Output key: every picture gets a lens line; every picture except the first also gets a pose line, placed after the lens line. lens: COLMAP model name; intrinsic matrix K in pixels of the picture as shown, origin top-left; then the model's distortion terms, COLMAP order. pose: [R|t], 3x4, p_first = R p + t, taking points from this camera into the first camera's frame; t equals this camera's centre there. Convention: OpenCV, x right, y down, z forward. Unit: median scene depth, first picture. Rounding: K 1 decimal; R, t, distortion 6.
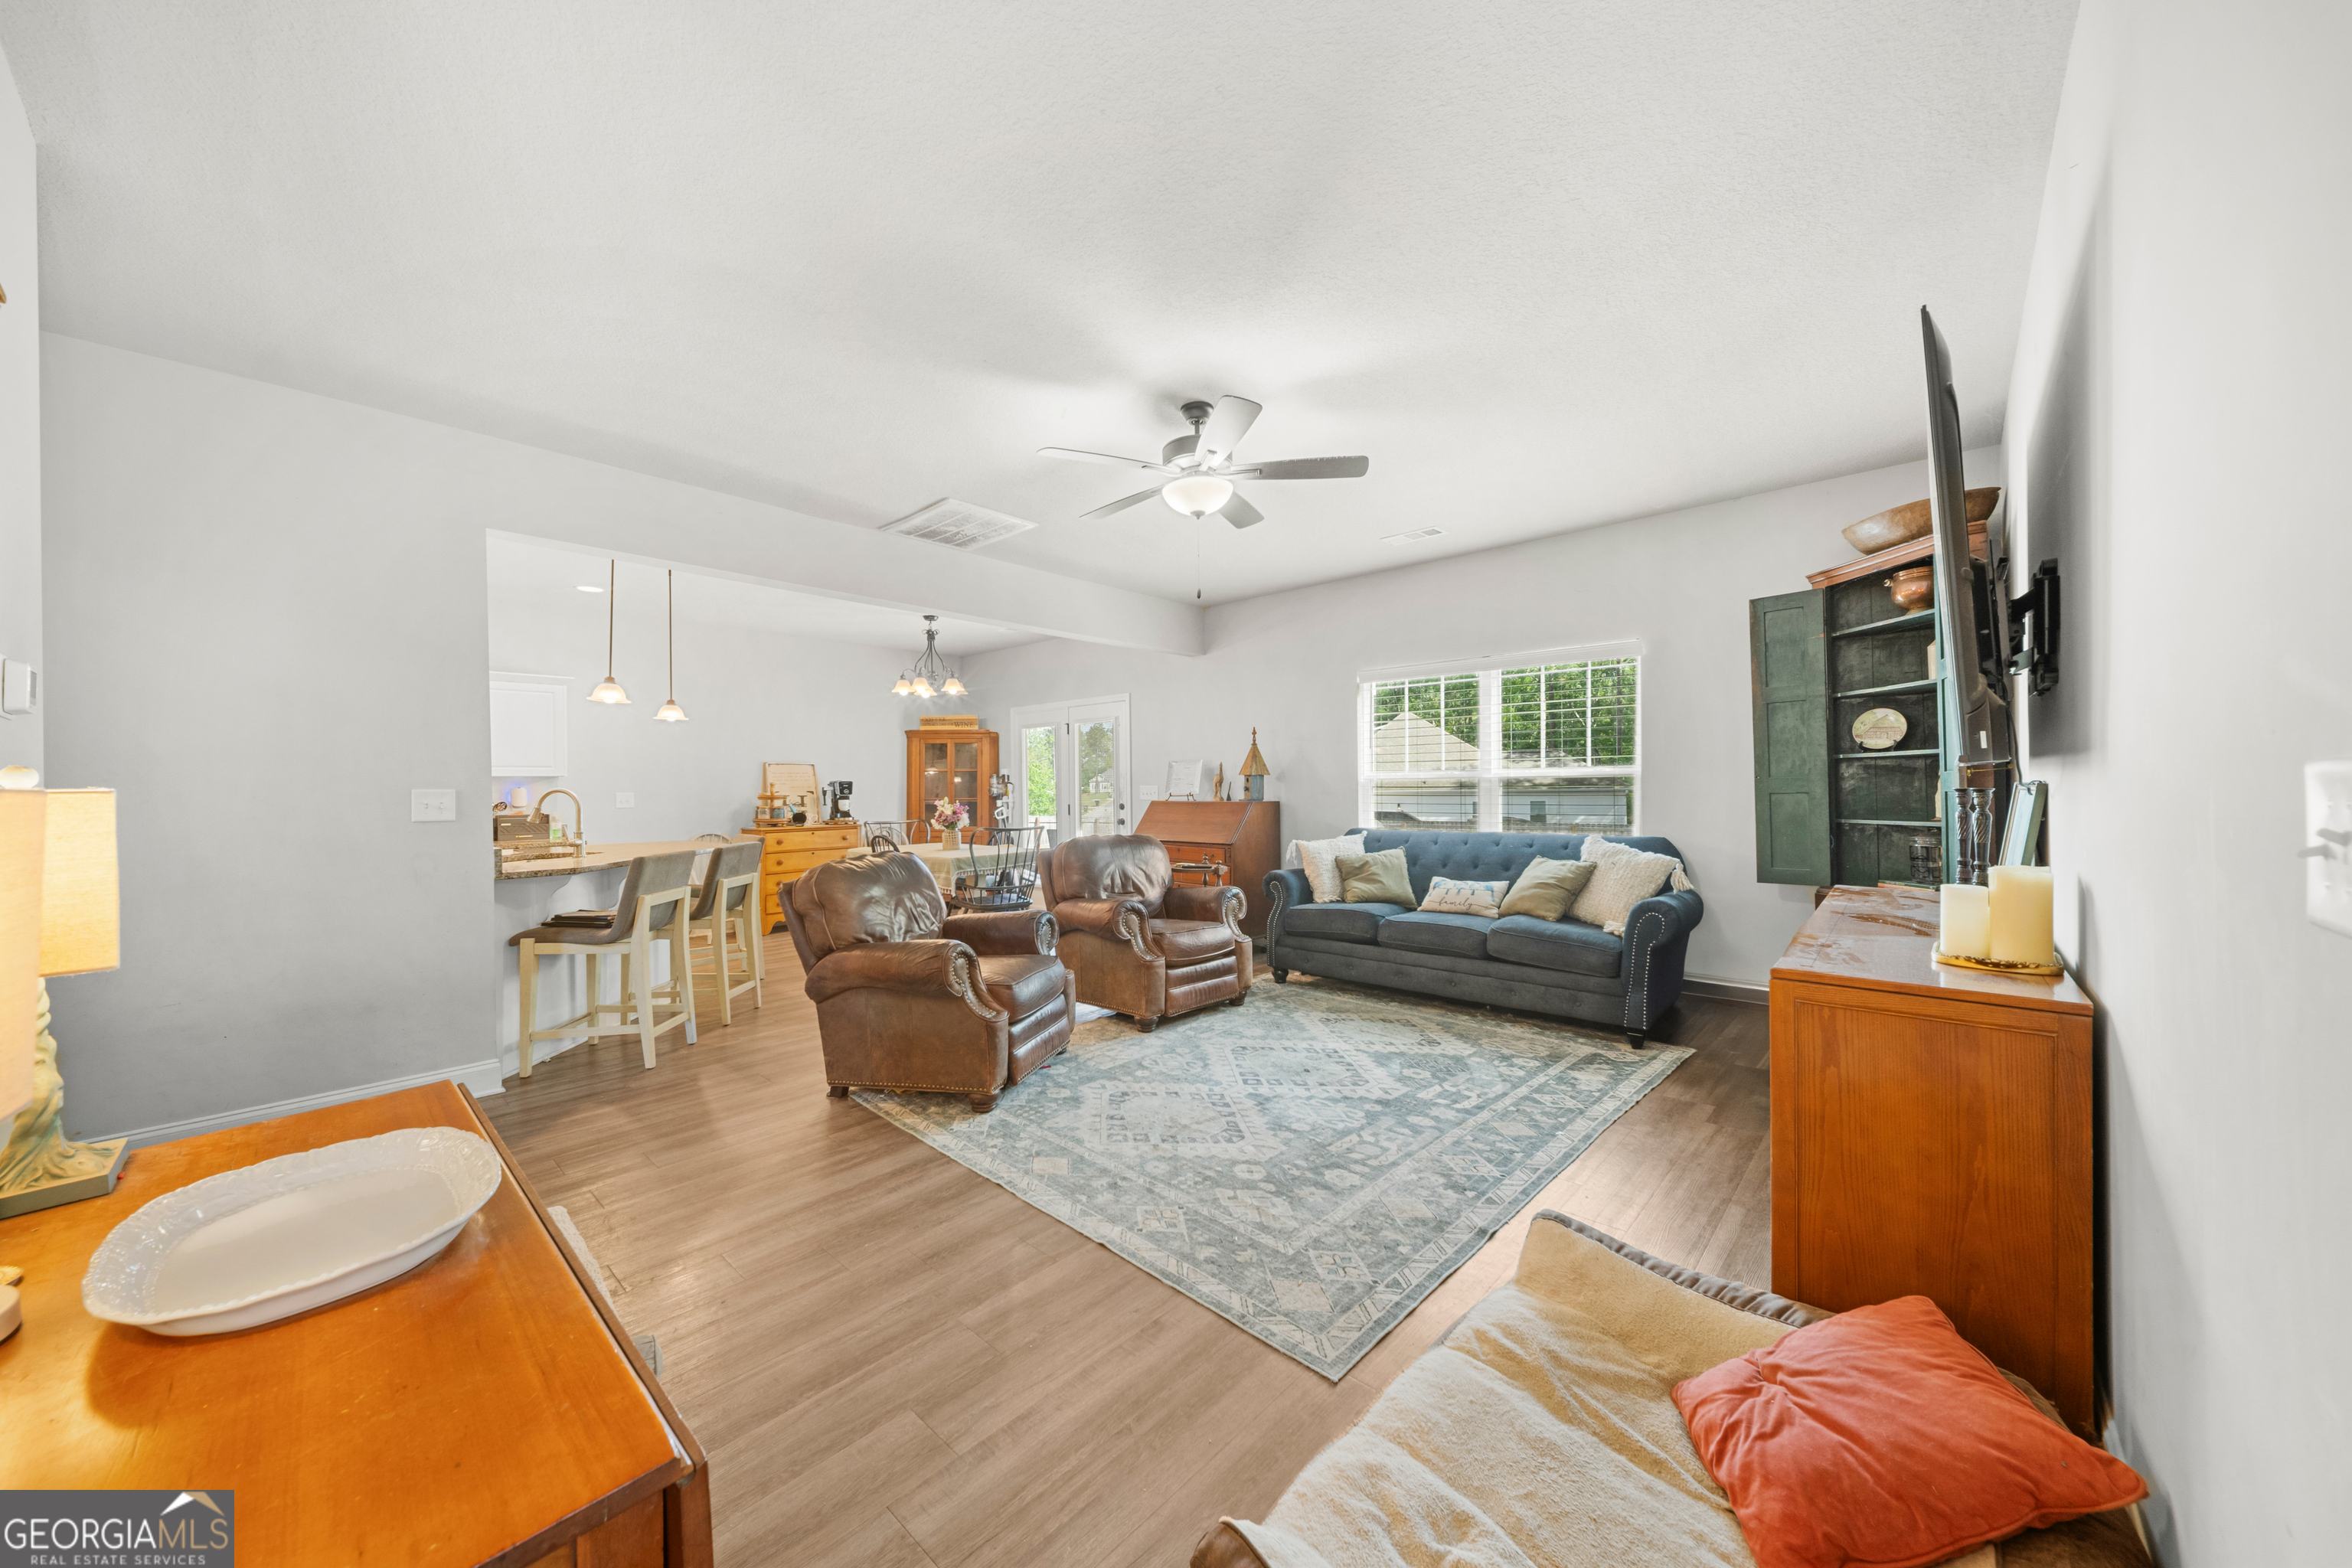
lens RADIAL K [[844.9, 0, 1166.0], [0, 844.9, 785.0], [0, 0, 1]] dist [0.016119, 0.000029]
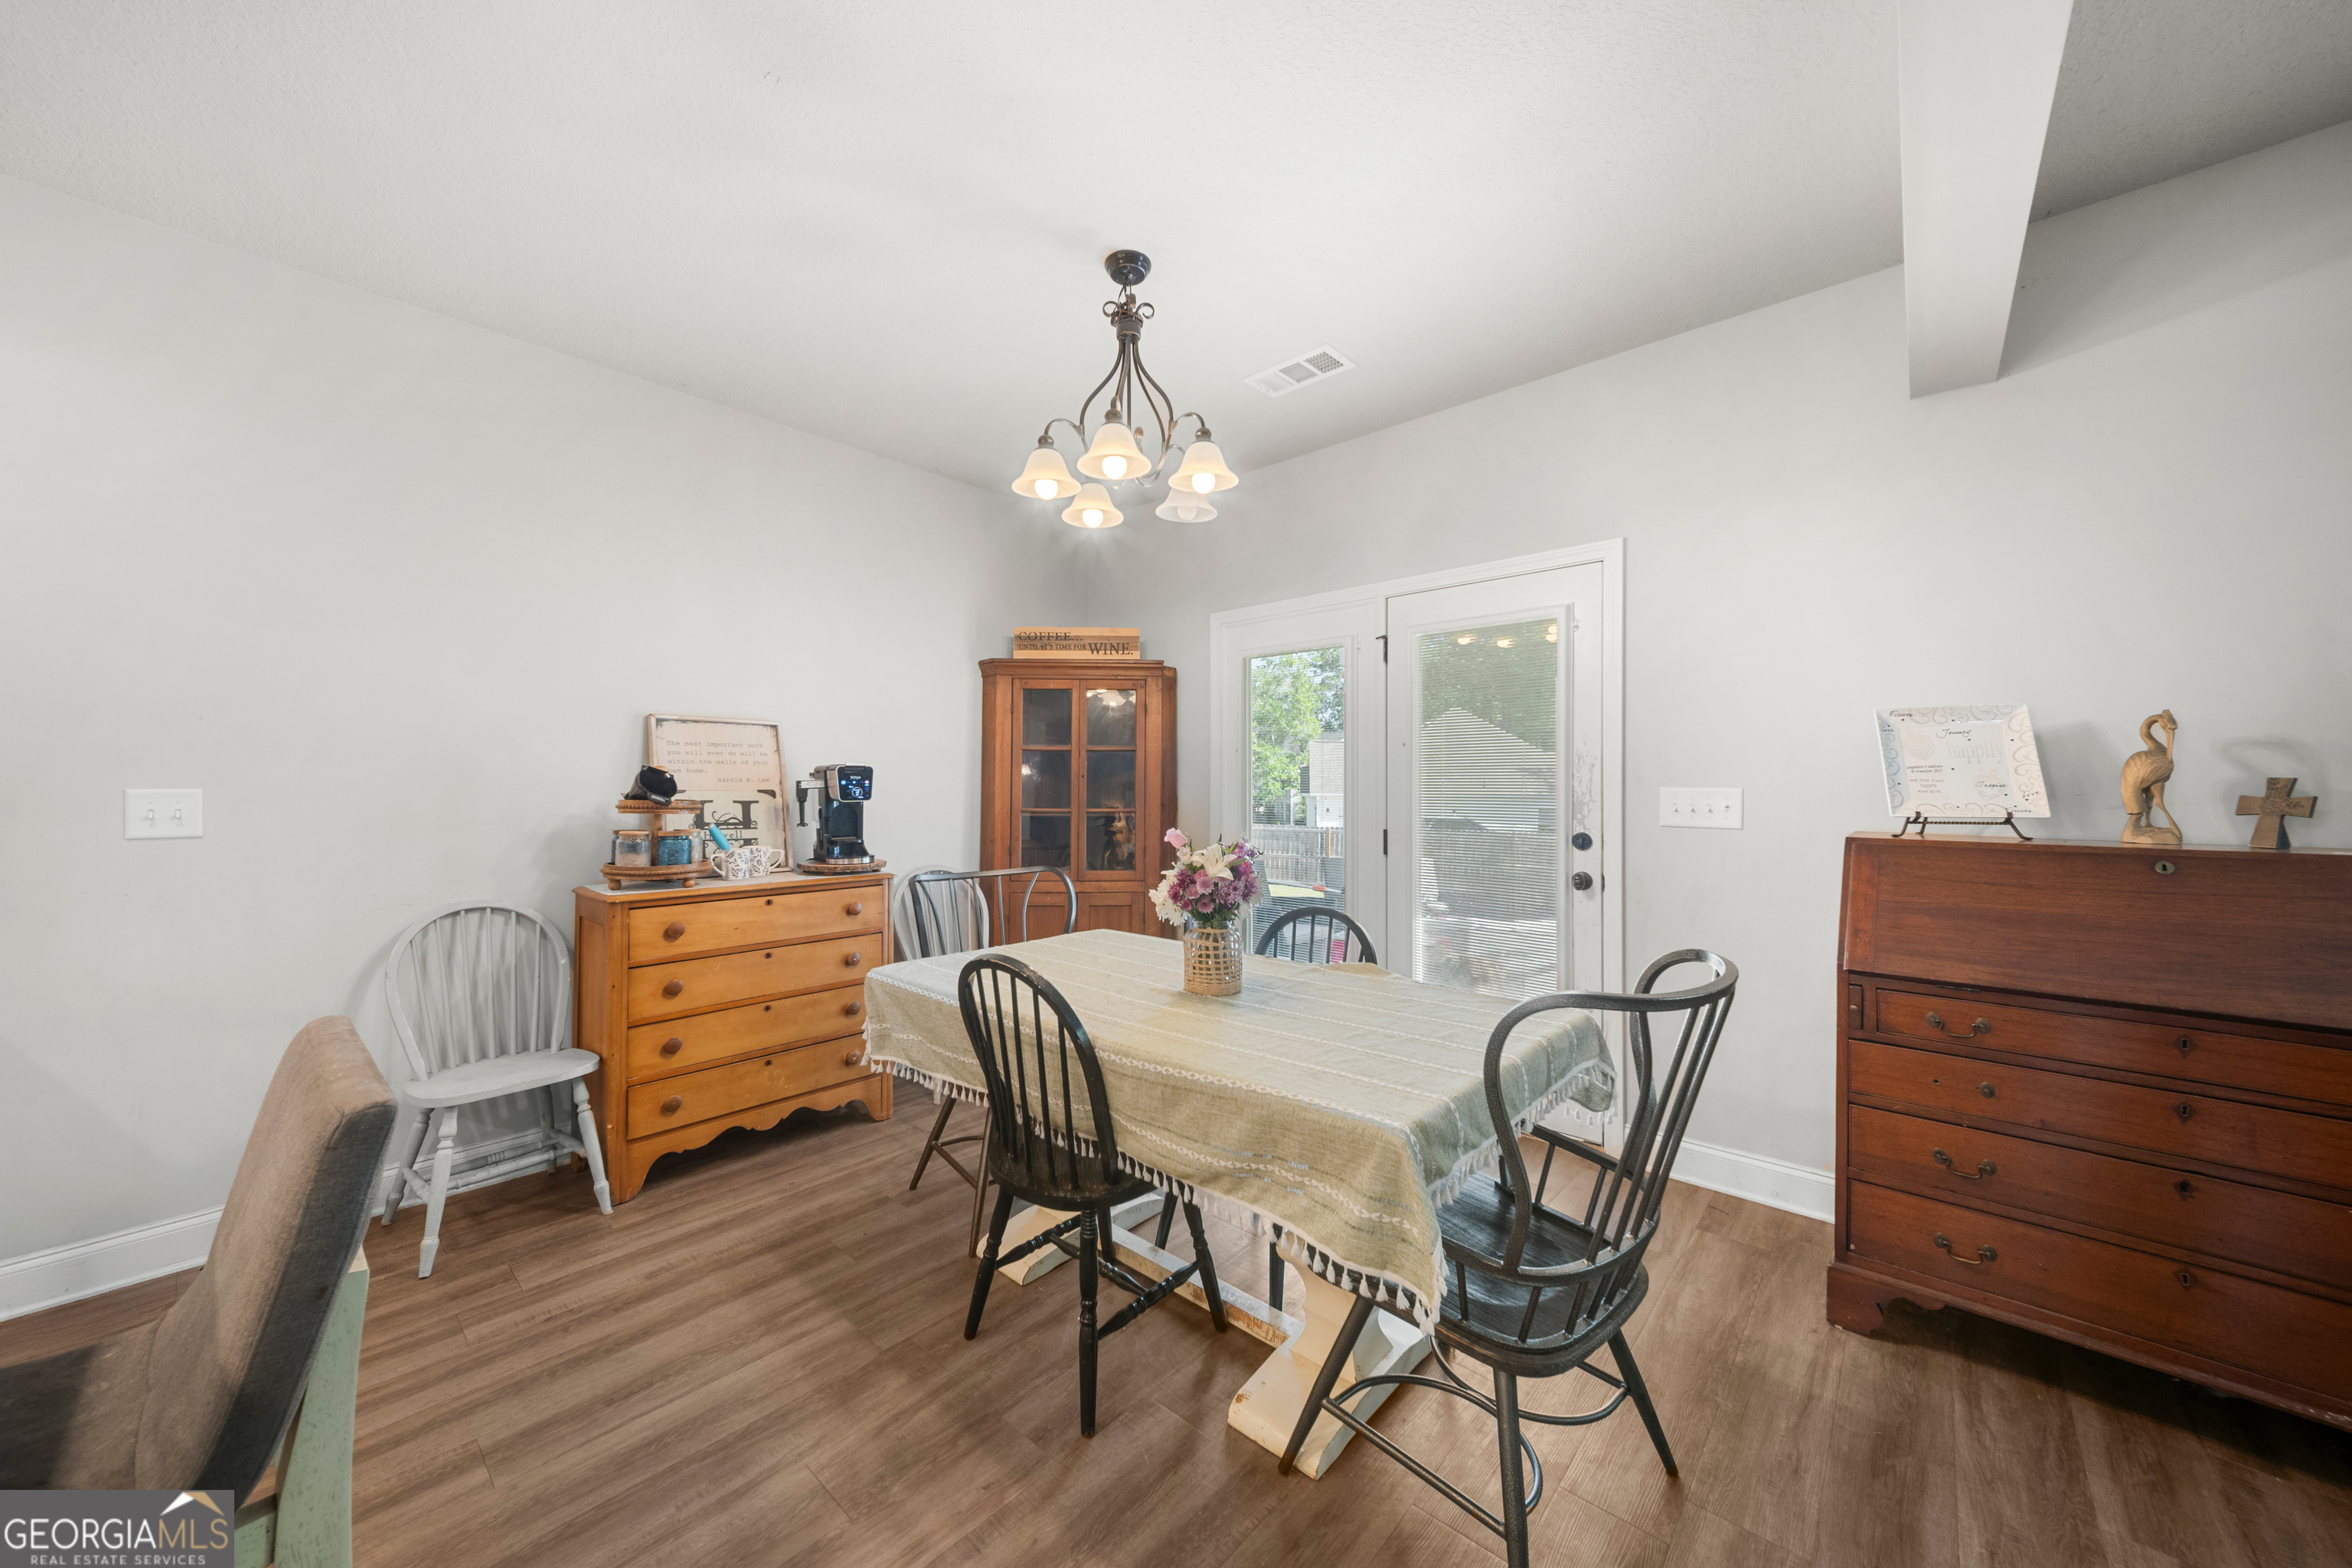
lens RADIAL K [[829.7, 0, 1153.0], [0, 829.7, 797.1], [0, 0, 1]] dist [0.007362, -0.000375]
pose [[0.999823, 0.015023, 0.011288, -0.244447], [-0.015147, 0.999825, 0.010985, 0.003956], [-0.011121, -0.011154, 0.999876, 0.611977]]
